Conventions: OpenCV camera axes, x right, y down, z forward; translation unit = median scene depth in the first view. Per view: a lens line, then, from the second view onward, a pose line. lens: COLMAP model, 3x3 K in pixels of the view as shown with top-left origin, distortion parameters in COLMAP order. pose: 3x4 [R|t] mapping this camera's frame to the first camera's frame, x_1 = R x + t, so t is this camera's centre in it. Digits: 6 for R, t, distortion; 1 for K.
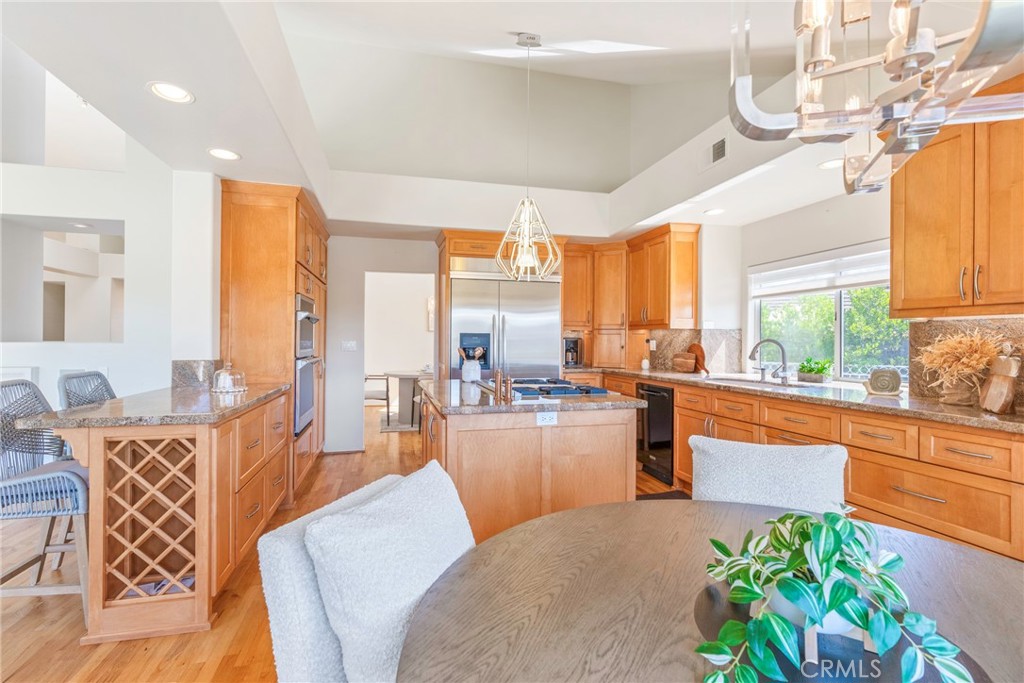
lens RADIAL K [[477.5, 0, 515.5], [0, 477.5, 322.5], [0, 0, 1]] dist [-0.000850, 0.000103]
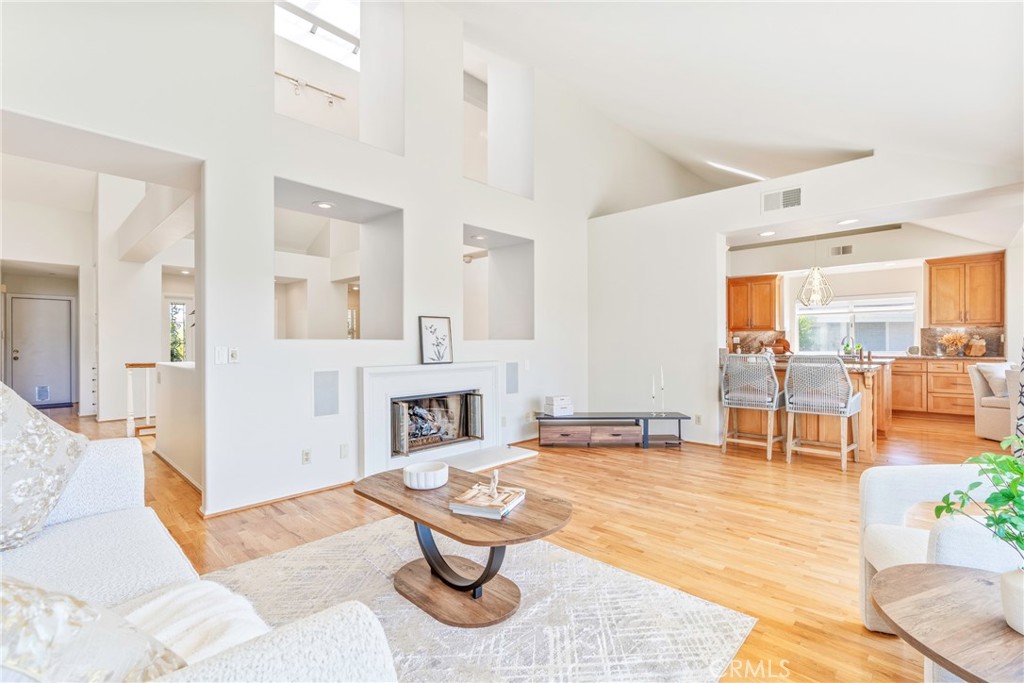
lens RADIAL K [[461.6, 0, 507.1], [0, 461.6, 343.3], [0, 0, 1]] dist [-0.006089, -0.000016]
pose [[0.852595, -0.009338, 0.522488, -1.347128], [-0.010613, 0.999325, 0.035178, 0.008761], [-0.522464, -0.035537, 0.851921, -0.000708]]
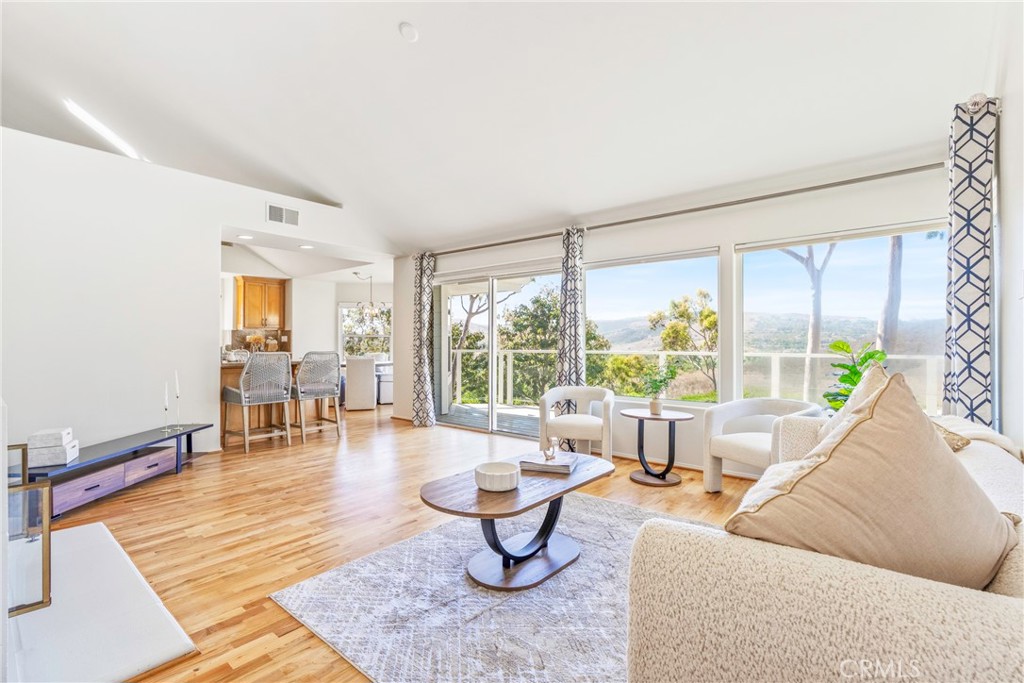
lens RADIAL K [[461.6, 0, 507.1], [0, 461.6, 343.3], [0, 0, 1]] dist [-0.006089, -0.000016]
pose [[-0.562242, -0.009758, 0.826915, -1.536867], [-0.037446, 0.999205, -0.013669, 0.033113], [-0.826125, -0.038650, -0.562160, 0.642690]]
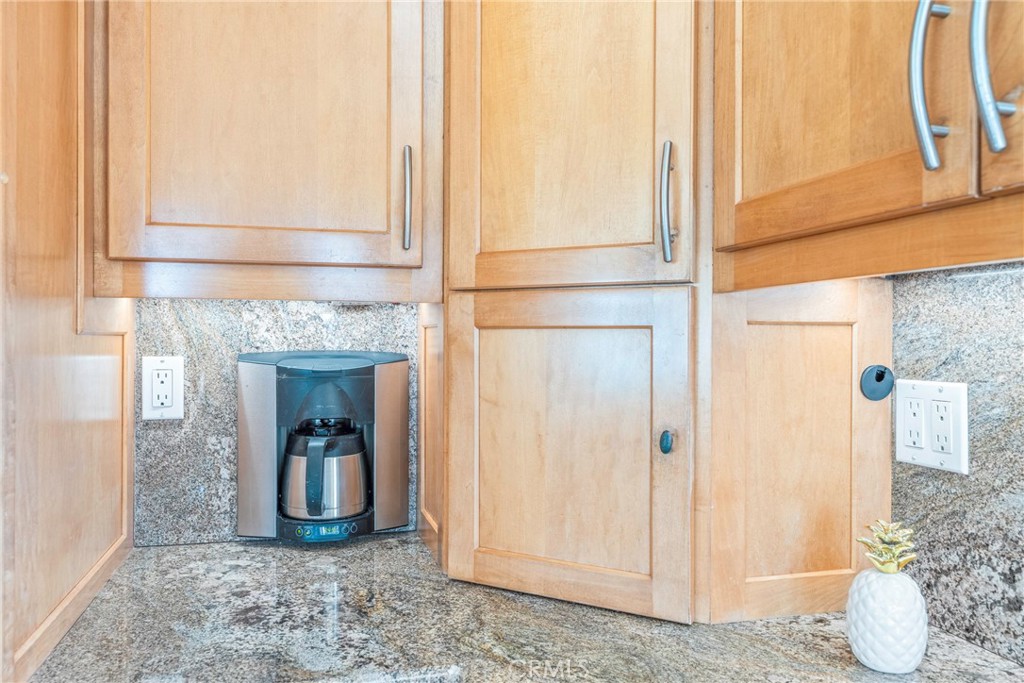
lens RADIAL K [[773.6, 0, 512.0], [0, 773.6, 341.5], [0, 0, 1]] dist [-0.002301, -0.000673]
pose [[0.999943, -0.006934, 0.008179, 0.191774], [0.006591, 0.999129, 0.041206, 0.020877], [-0.008457, -0.041149, 0.999117, 0.840337]]
